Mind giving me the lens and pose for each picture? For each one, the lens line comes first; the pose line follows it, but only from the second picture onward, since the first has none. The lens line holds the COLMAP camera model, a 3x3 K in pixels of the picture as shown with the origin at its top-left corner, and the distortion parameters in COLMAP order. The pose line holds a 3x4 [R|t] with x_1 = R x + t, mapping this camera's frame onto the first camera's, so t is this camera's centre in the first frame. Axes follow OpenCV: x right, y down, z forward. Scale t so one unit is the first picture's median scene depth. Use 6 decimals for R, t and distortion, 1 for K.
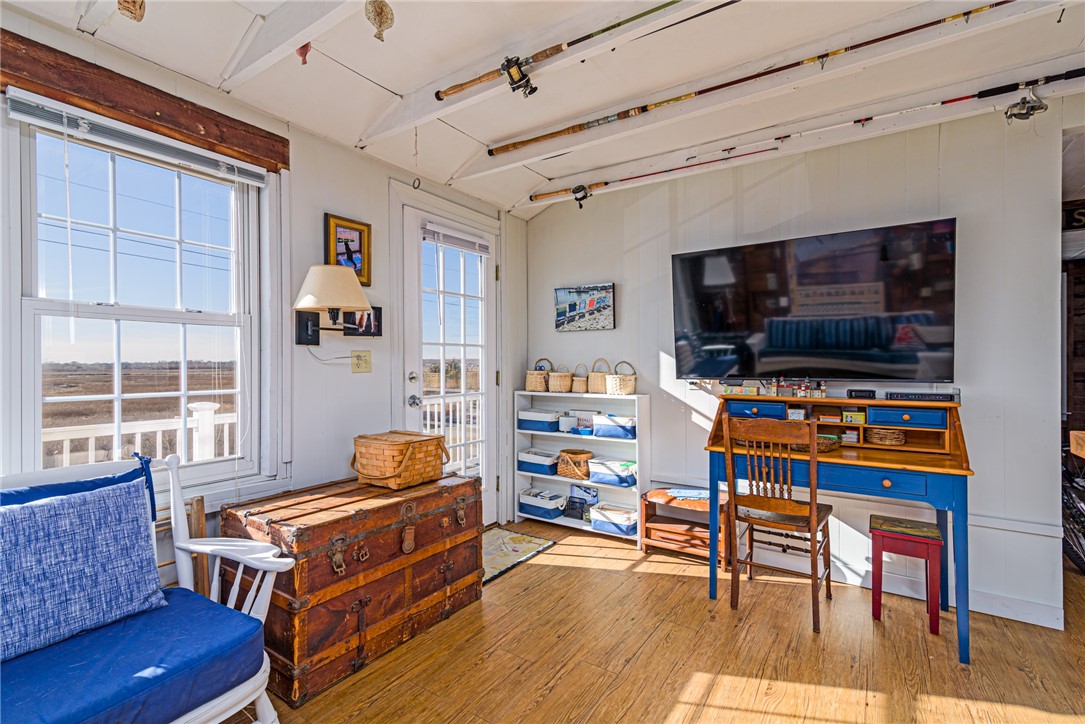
lens RADIAL K [[491.1, 0, 545.6], [0, 491.1, 364.7], [0, 0, 1]] dist [0.015489, -0.000302]
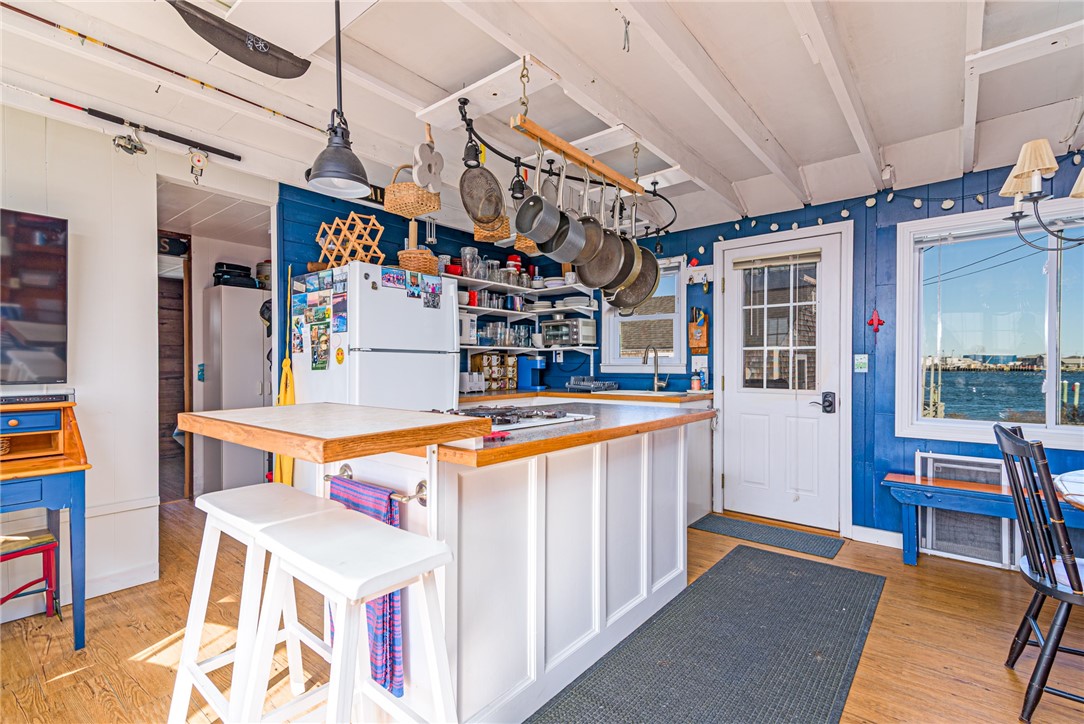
lens RADIAL K [[507.1, 0, 544.3], [0, 507.1, 366.4], [0, 0, 1]] dist [0.020029, 0.000038]
pose [[0.100141, -0.002603, 0.994970, -0.119918], [-0.000057, 0.999997, 0.002622, 0.000056], [-0.994973, -0.000319, 0.100140, -0.068300]]
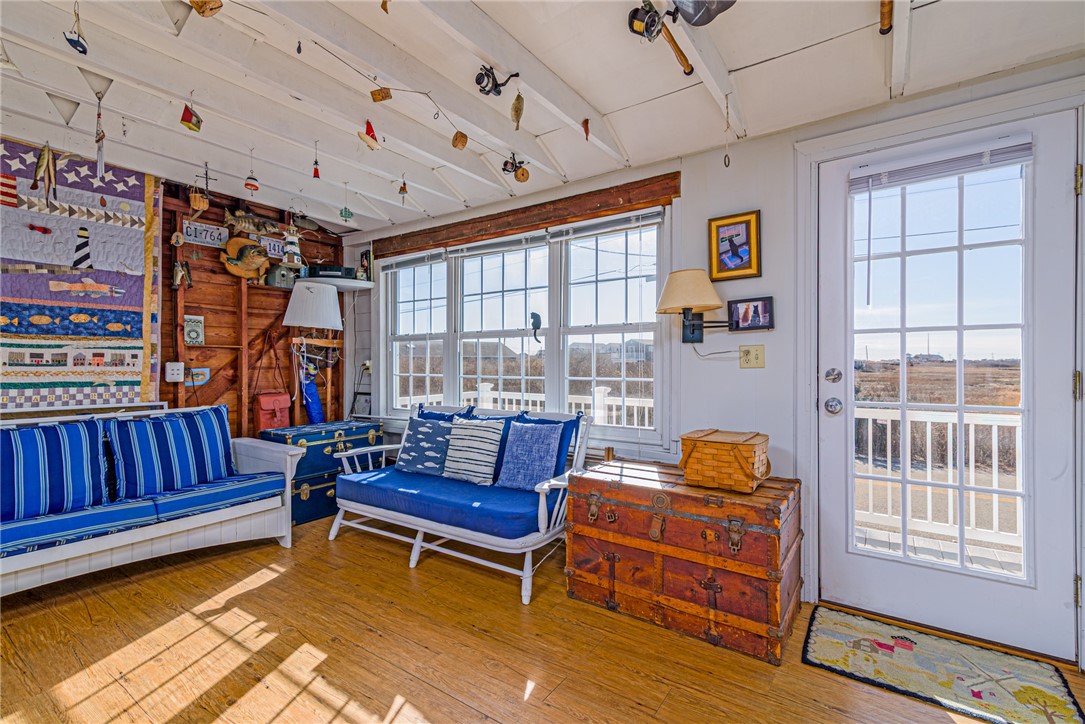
lens RADIAL K [[498.4, 0, 535.2], [0, 498.4, 364.7], [0, 0, 1]] dist [0.017869, -0.000219]
pose [[-0.036611, 0.008493, -0.999294, 0.657780], [0.002676, 0.999961, 0.008401, -0.000540], [0.999326, -0.002367, -0.036632, 0.655303]]
